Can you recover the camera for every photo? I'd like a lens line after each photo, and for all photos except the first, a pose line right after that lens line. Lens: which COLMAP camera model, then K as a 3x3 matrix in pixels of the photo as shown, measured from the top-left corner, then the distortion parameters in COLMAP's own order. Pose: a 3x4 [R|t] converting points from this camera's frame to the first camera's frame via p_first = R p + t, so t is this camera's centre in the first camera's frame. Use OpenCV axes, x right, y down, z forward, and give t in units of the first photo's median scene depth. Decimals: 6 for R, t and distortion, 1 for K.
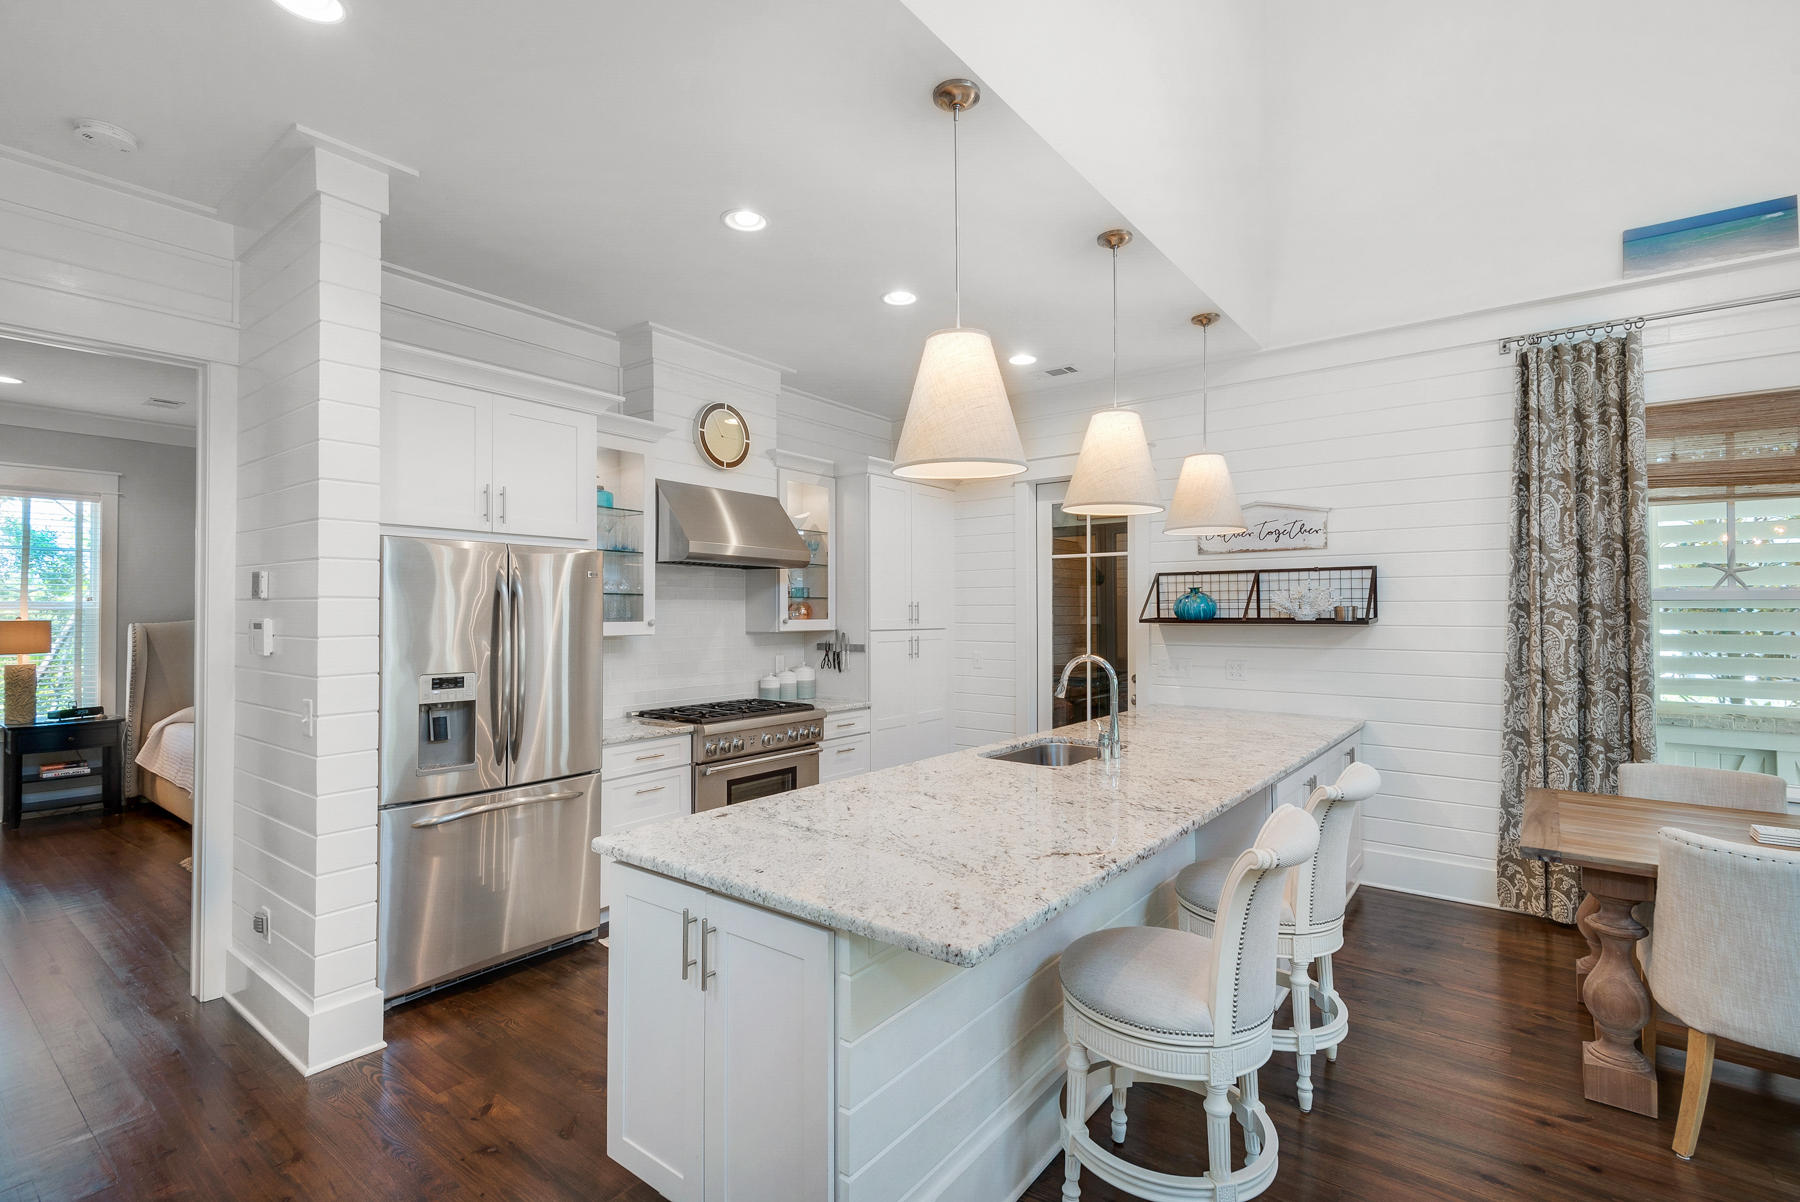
lens RADIAL K [[812.8, 0, 900.0], [0, 812.8, 601.0], [0, 0, 1]] dist [0.030022, -0.020428]
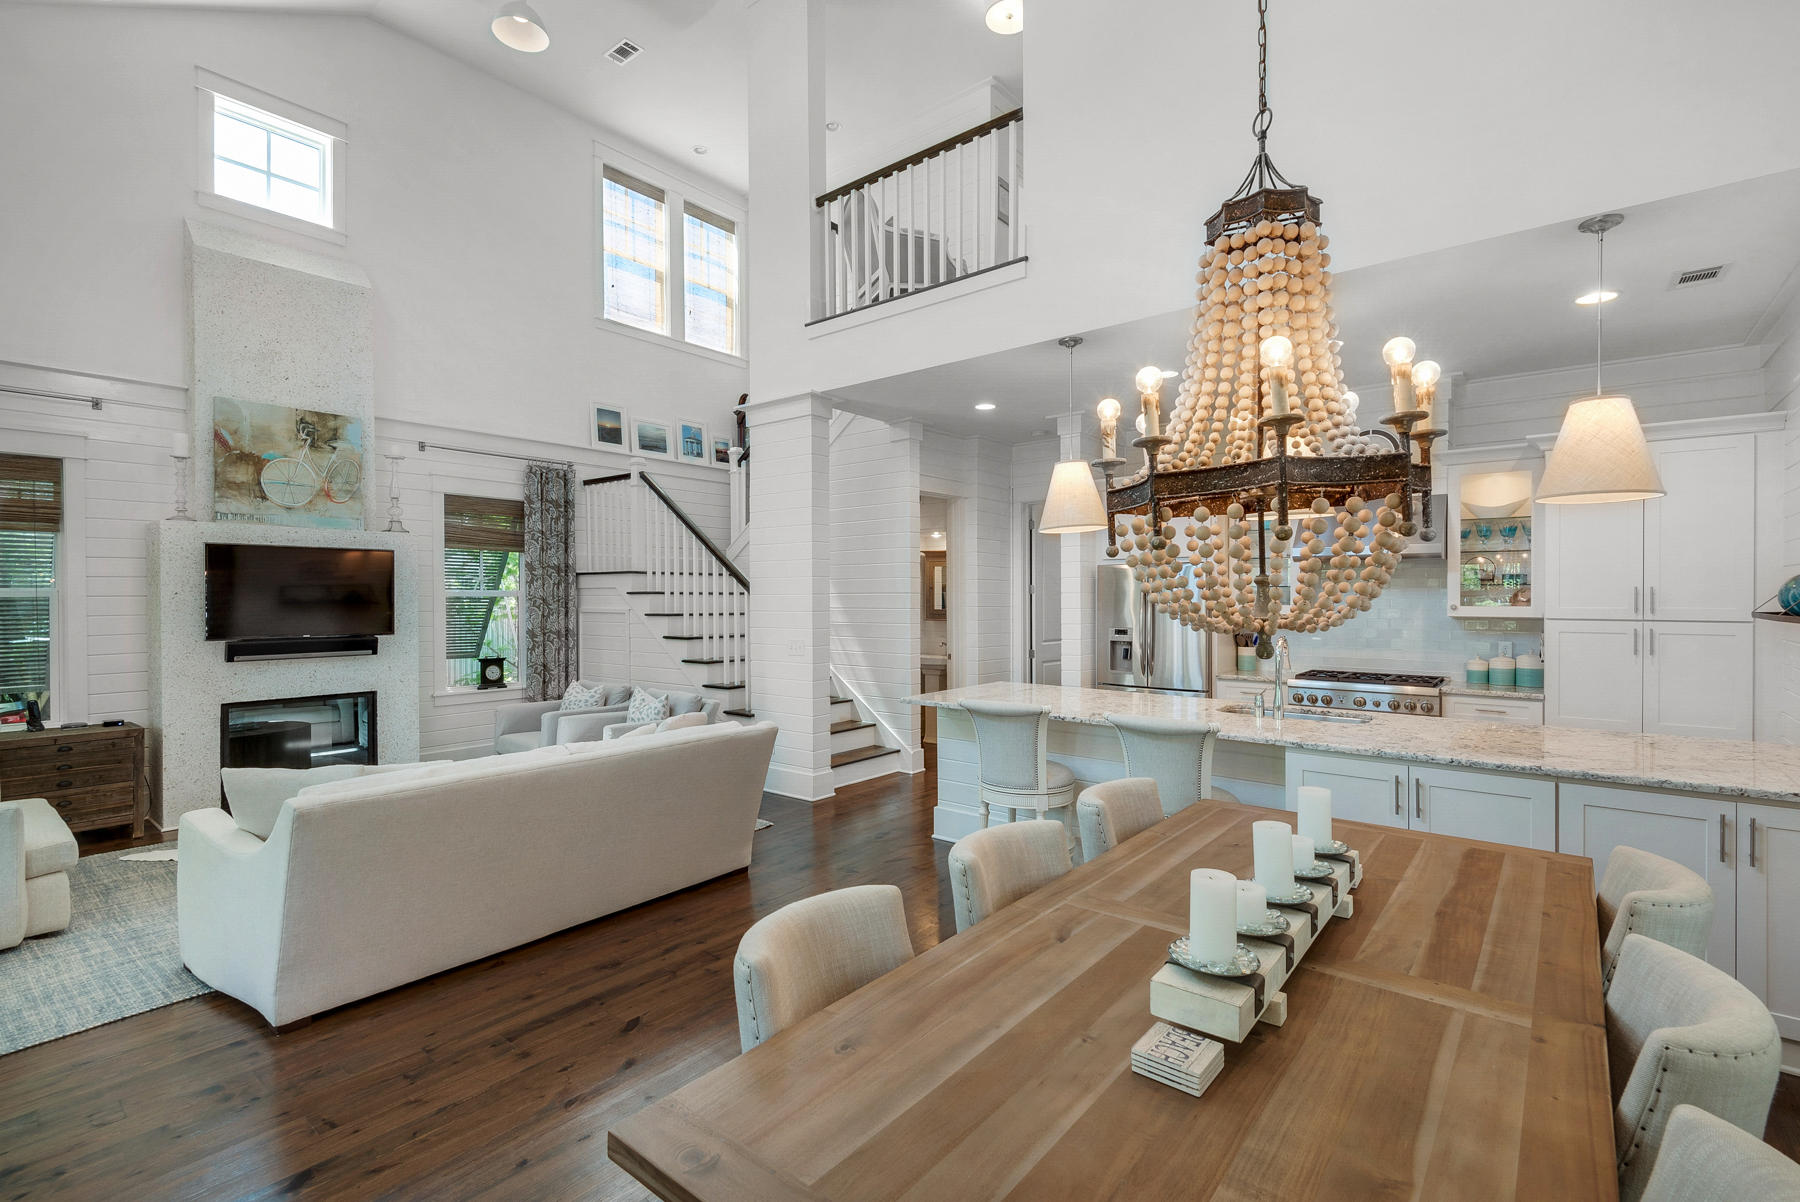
lens RADIAL K [[812.8, 0, 900.0], [0, 812.8, 601.0], [0, 0, 1]] dist [0.030022, -0.020428]
pose [[-0.039386, 0.008587, -0.999187, 1.059973], [0.017468, 0.999816, 0.007904, -0.005595], [0.999071, -0.017143, -0.039529, 0.334786]]
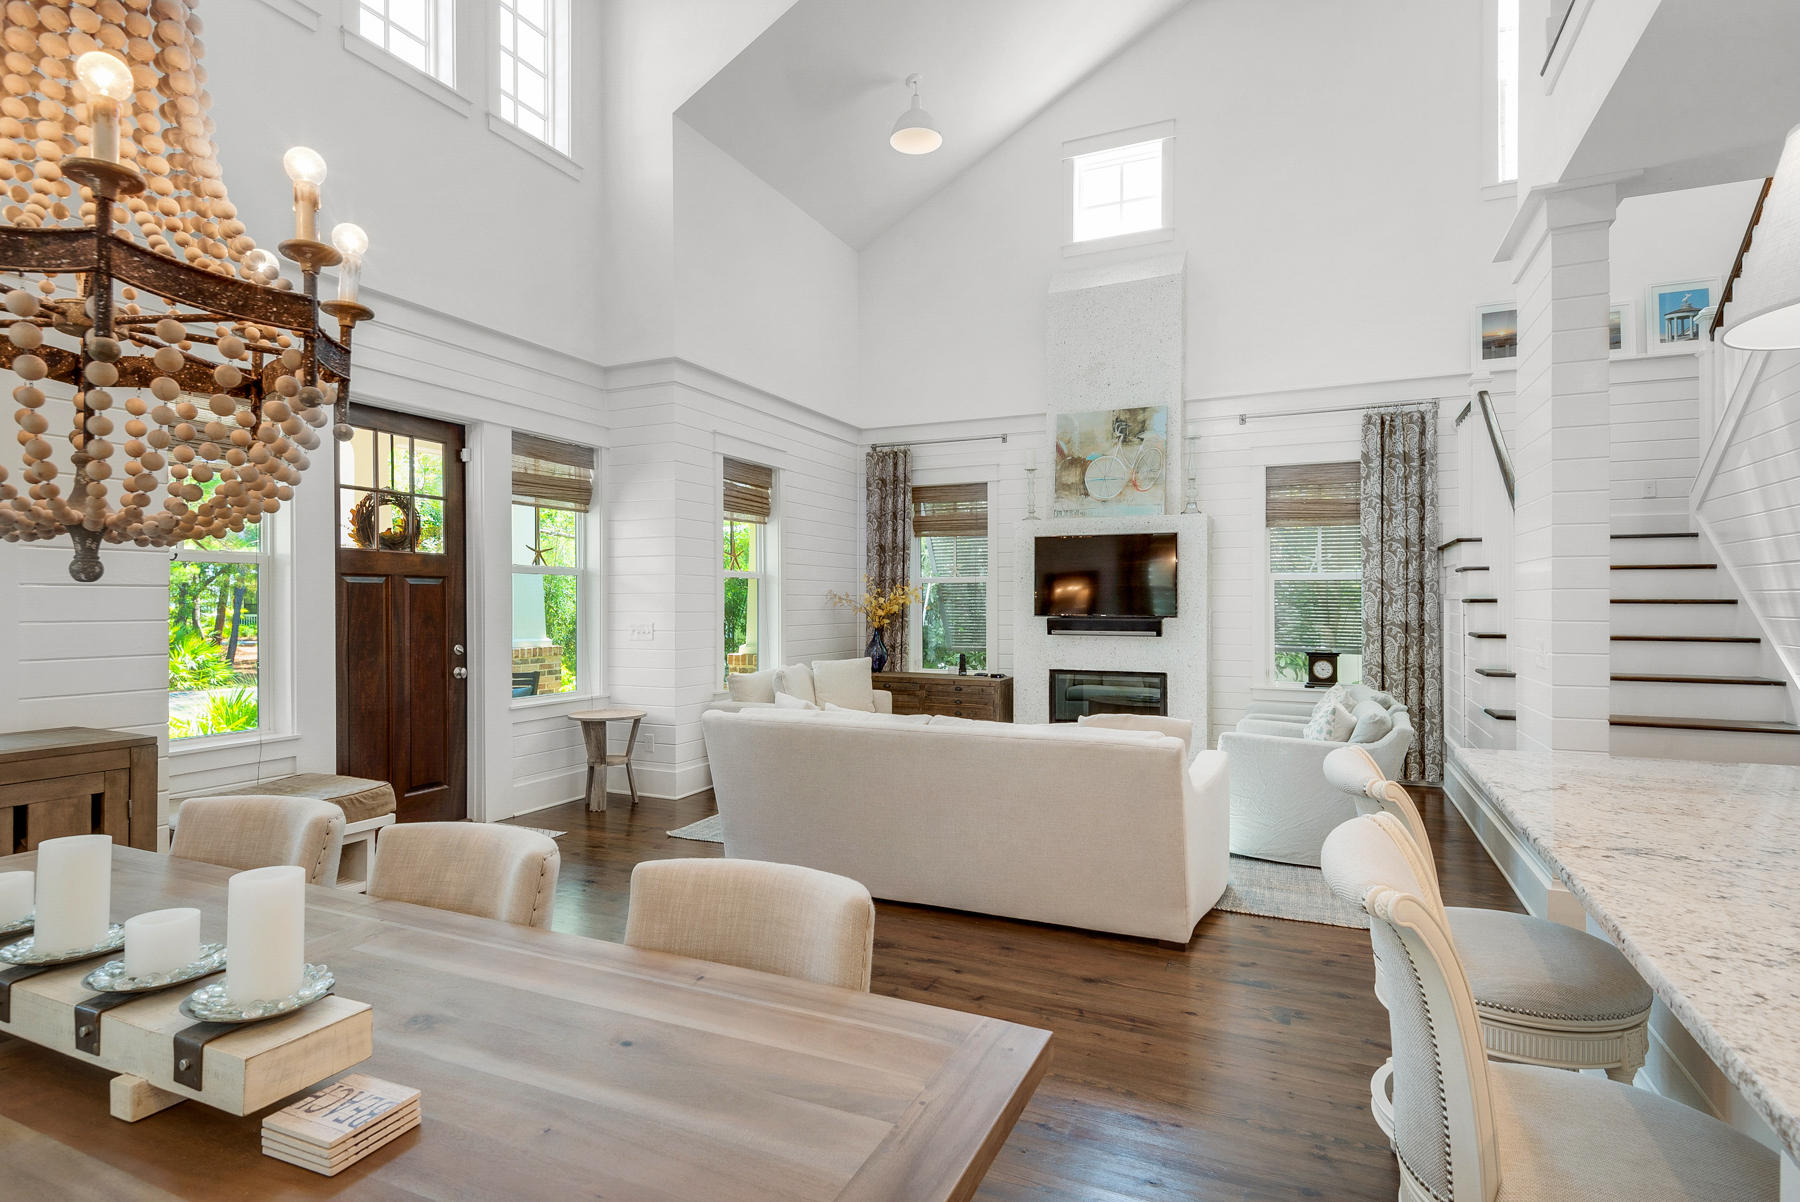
lens RADIAL K [[909.5, 0, 900.0], [0, 909.5, 601.0], [0, 0, 1]] dist [0.035722, -0.025306]
pose [[-0.976554, 0.002728, -0.215257, 0.512846], [0.006022, 0.999875, -0.014647, 0.037182], [0.215190, -0.015600, -0.976448, 0.794847]]
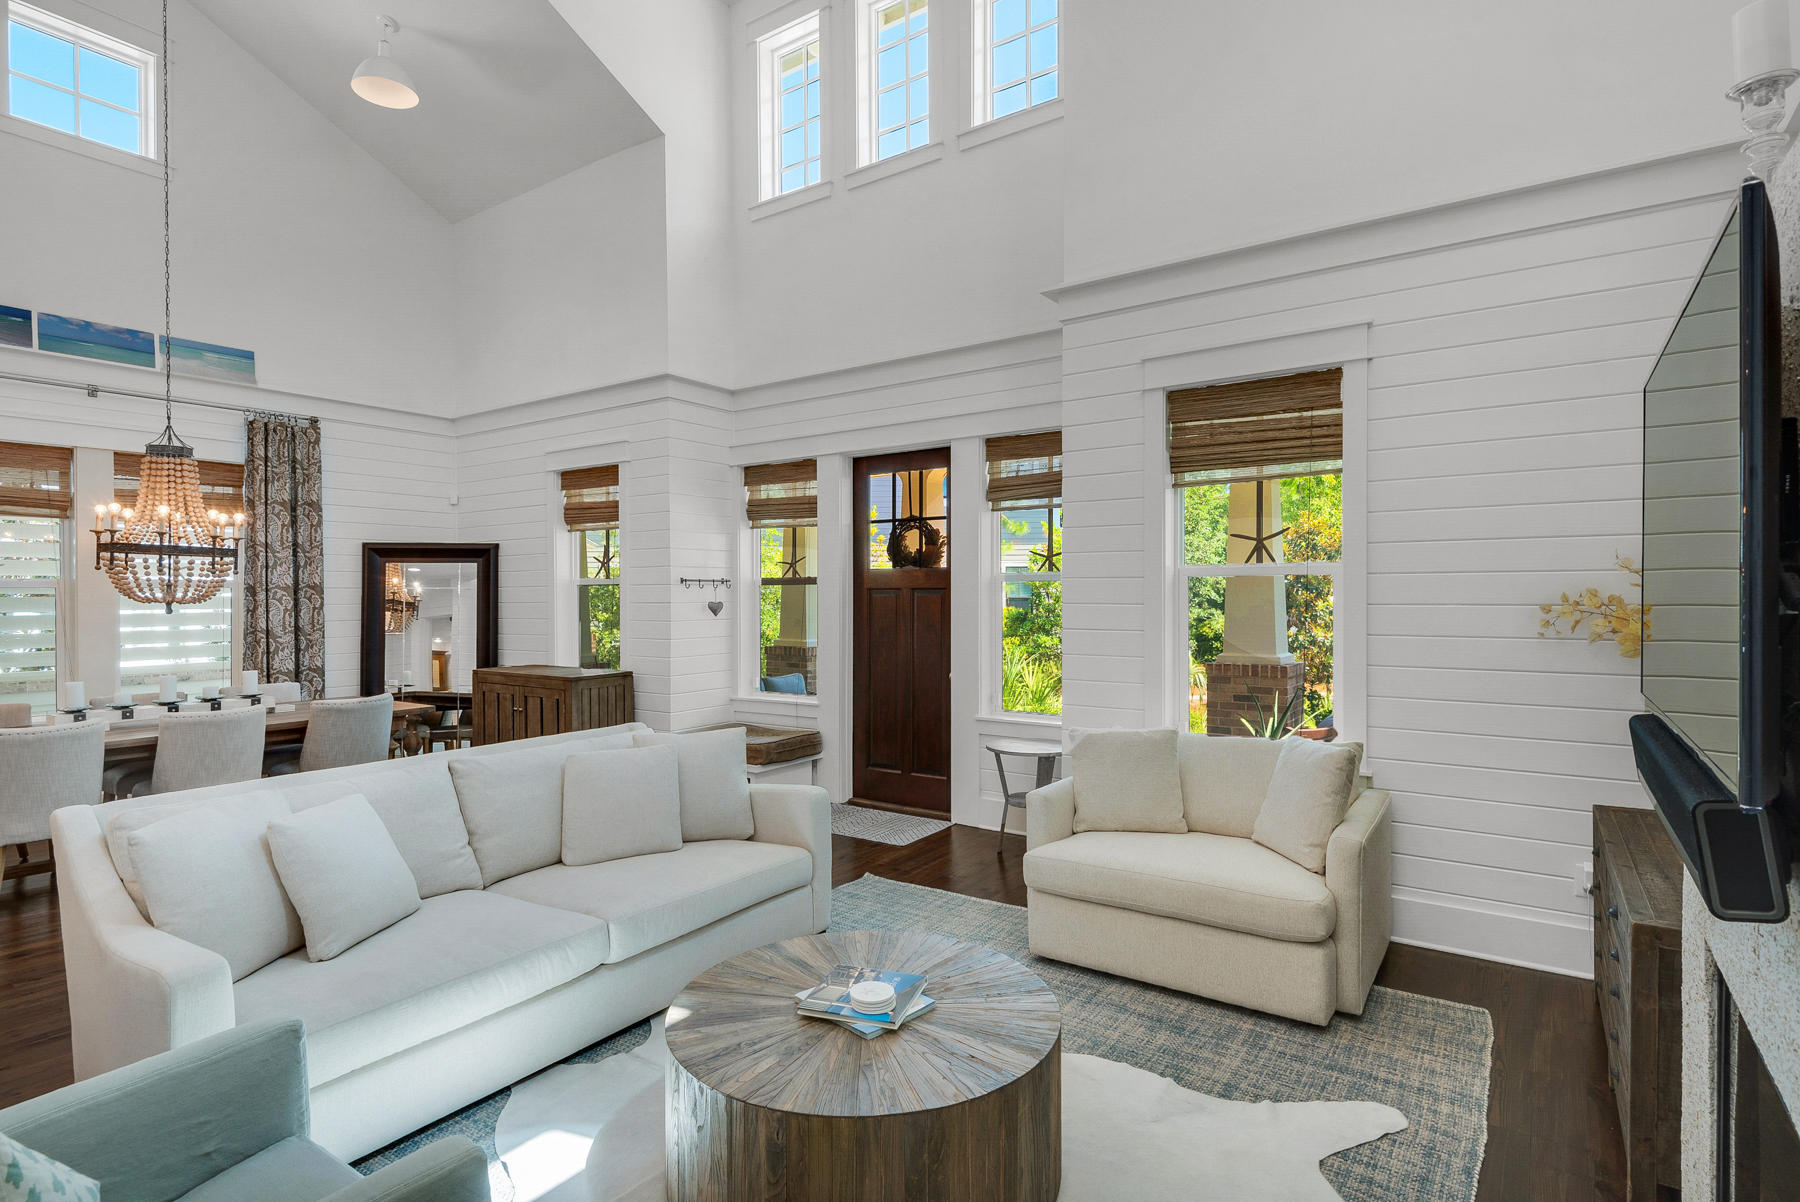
lens RADIAL K [[909.5, 0, 900.0], [0, 909.5, 601.0], [0, 0, 1]] dist [0.035722, -0.025306]
pose [[-0.028192, -0.005542, 0.999587, -0.433834], [-0.008324, 0.999951, 0.005310, -0.002241], [-0.999568, -0.008171, -0.028237, -0.353058]]
